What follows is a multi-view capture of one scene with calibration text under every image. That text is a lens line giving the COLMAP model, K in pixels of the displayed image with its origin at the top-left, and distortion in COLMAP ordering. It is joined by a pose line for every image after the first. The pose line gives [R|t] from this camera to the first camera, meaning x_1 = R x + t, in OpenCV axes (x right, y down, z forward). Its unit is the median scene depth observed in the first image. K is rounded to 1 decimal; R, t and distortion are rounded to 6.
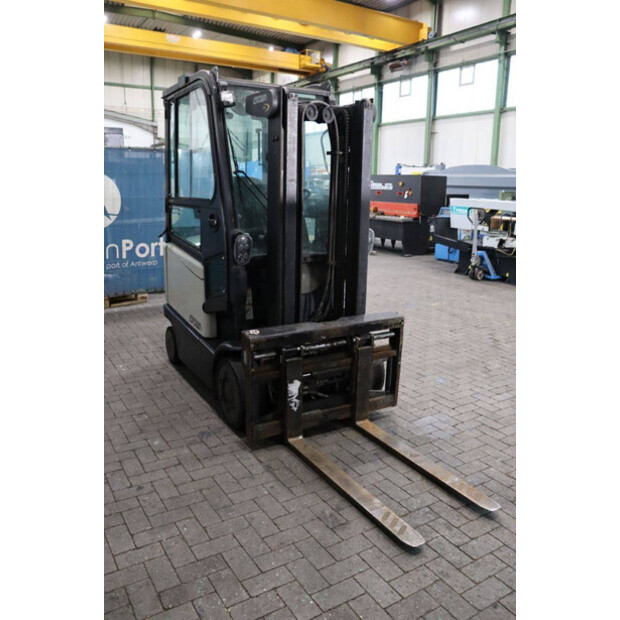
lens RADIAL K [[529.8, 0, 313.3], [0, 529.8, 313.1], [0, 0, 1]] dist [-0.127343, -0.001296]
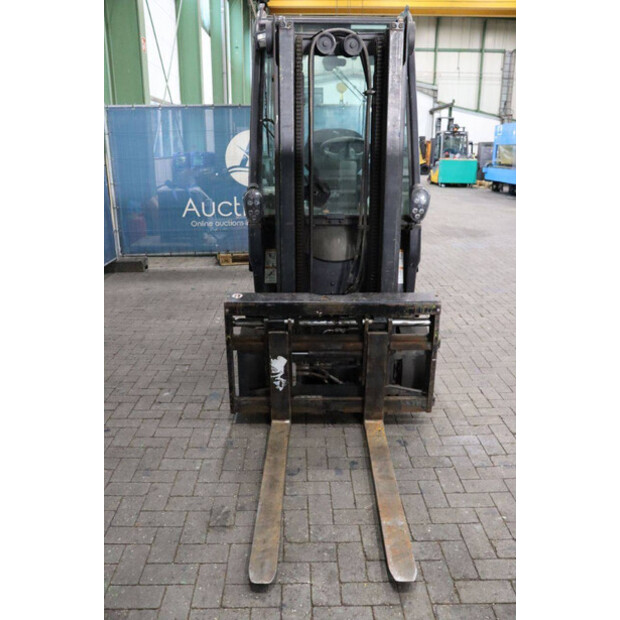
lens RADIAL K [[533.0, 0, 308.0], [0, 533.0, 314.1], [0, 0, 1]] dist [-0.133583, 0.054504]
pose [[0.860100, 0.135661, -0.491756, 0.421494], [-0.105437, 0.990451, 0.088824, -0.025926], [0.499110, -0.024548, 0.866191, 0.248775]]
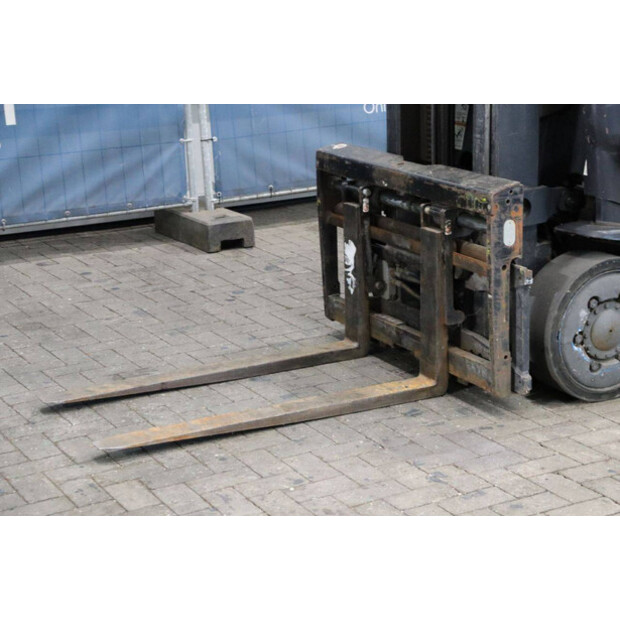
lens RADIAL K [[1384.7, 0, 310.9], [0, 1384.7, 310.2], [0, 0, 1]] dist [0.194966, 0.000000]
pose [[-0.043301, 0.248834, -0.967578, 1.478419], [-0.204360, 0.945802, 0.252379, -0.183177], [0.977938, 0.208663, 0.009898, 0.929638]]
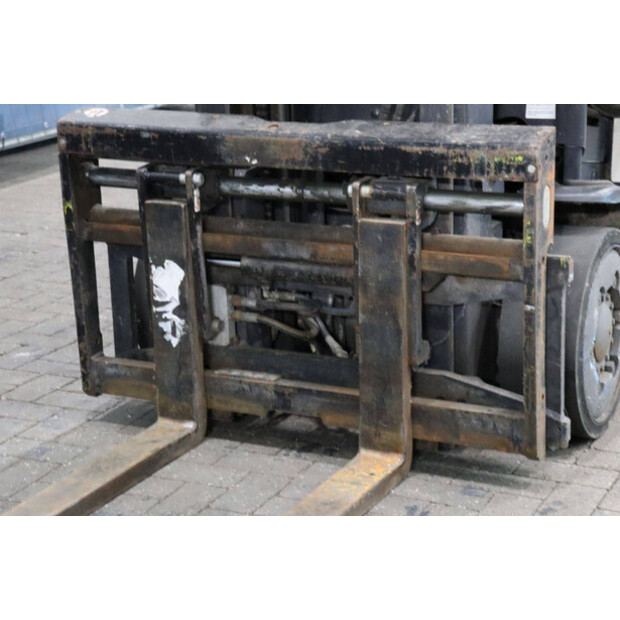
lens RADIAL K [[1460.2, 0, 314.5], [0, 1460.2, 313.2], [0, 0, 1]] dist [0.423686, 0.000000]
pose [[0.550065, 0.199958, -0.810830, 0.846822], [-0.161426, 0.978059, 0.131687, 0.009468], [0.819372, 0.058452, 0.570275, 0.480658]]
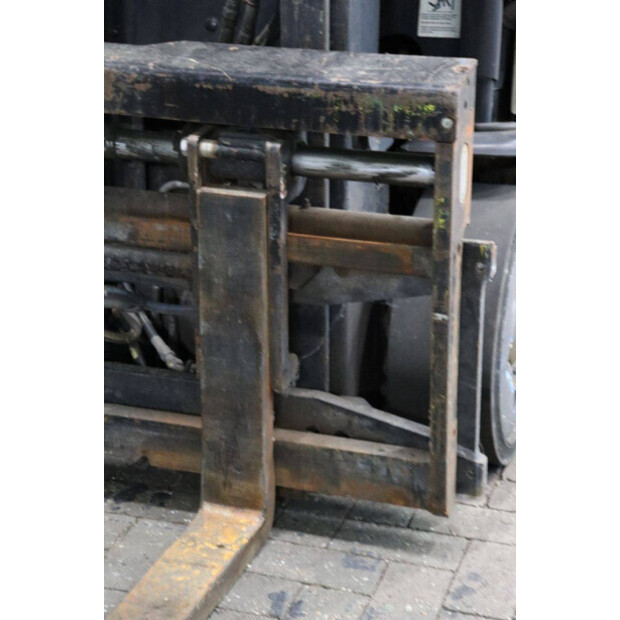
lens RADIAL K [[1460.2, 0, 314.2], [0, 1460.2, 322.0], [0, 0, 1]] dist [0.423686, 0.000000]
pose [[0.648846, 0.258530, -0.715654, 0.608308], [-0.168206, 0.965977, 0.196455, -0.010764], [0.742095, -0.007092, 0.670257, 0.633724]]
